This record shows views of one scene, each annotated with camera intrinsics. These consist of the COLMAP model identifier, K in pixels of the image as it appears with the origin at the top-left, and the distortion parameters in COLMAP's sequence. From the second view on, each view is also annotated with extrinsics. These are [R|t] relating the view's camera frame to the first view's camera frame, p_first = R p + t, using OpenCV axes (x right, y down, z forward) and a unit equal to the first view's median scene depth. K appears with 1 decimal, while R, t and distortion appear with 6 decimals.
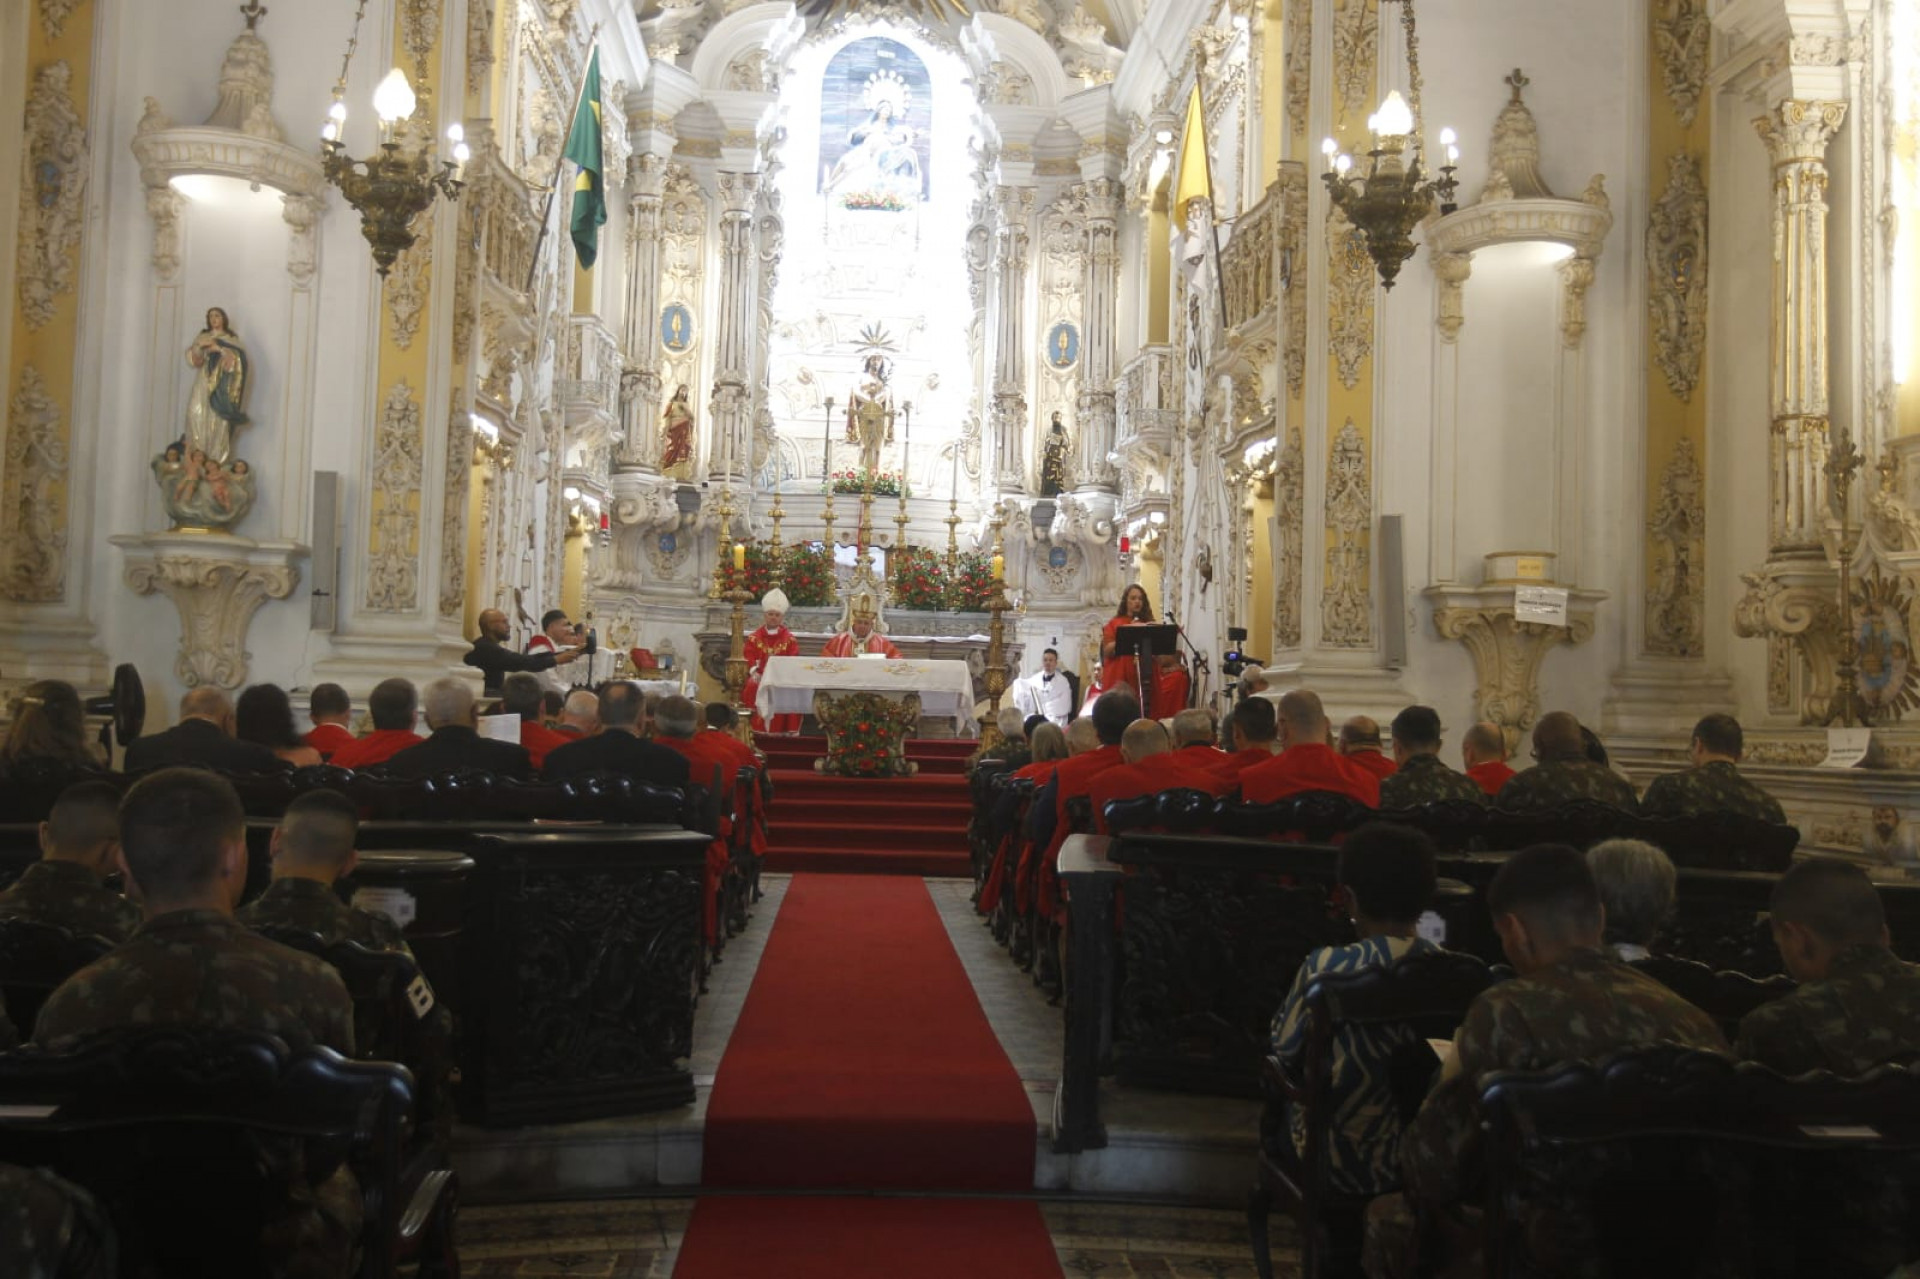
lens RADIAL K [[1748.7, 0, 960.0], [0, 1748.7, 639.5], [0, 0, 1]] dist [-0.004999, 0.004111]
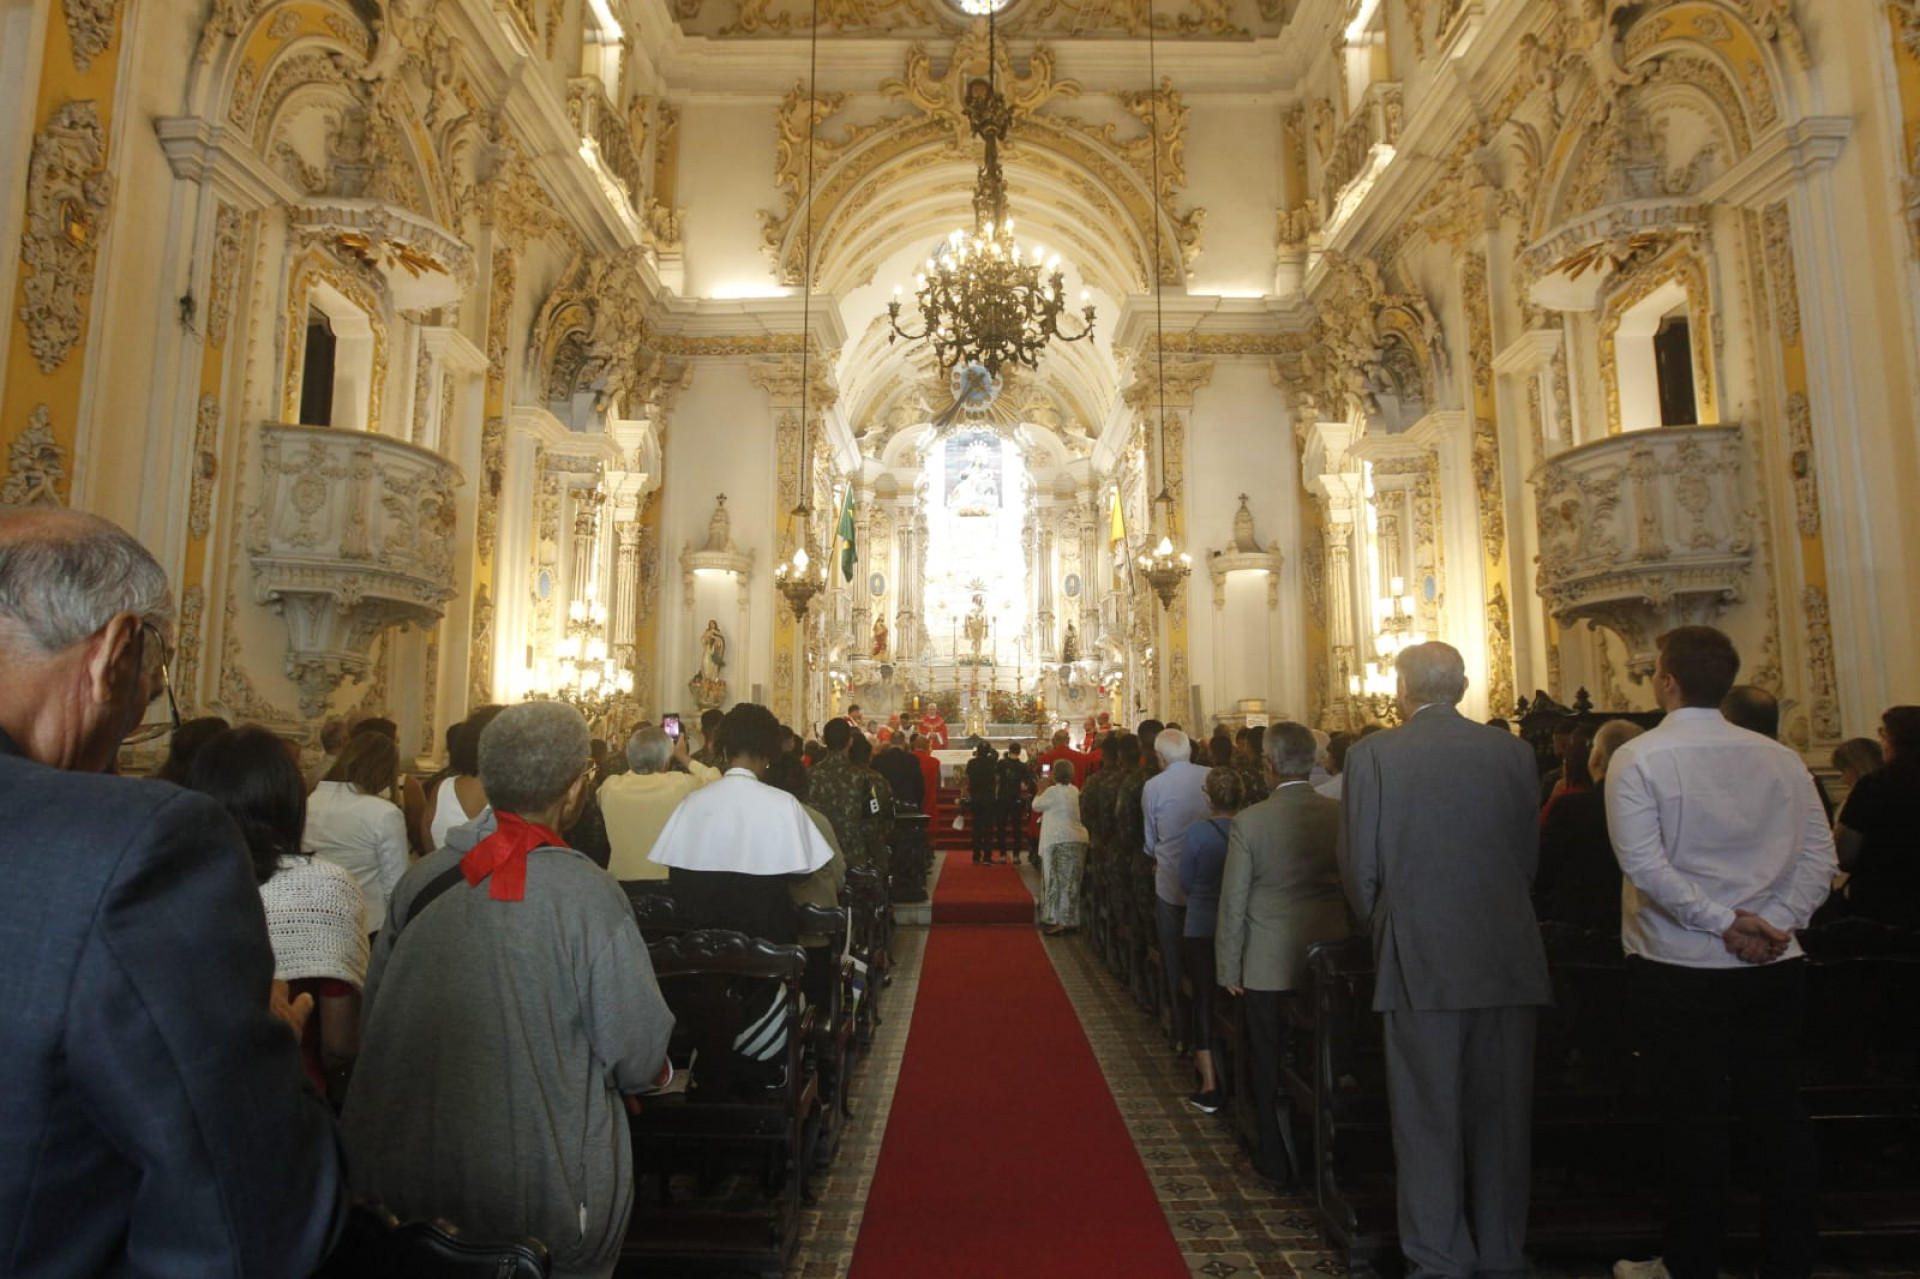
lens RADIAL K [[1118.8, 0, 960.0], [0, 1118.8, 639.5], [0, 0, 1]] dist [-0.050523, 0.018112]
pose [[0.997008, -0.038526, -0.067007, 0.015411], [0.033133, 0.996258, -0.079824, -0.011348], [0.069832, 0.077365, 0.994554, -0.266218]]
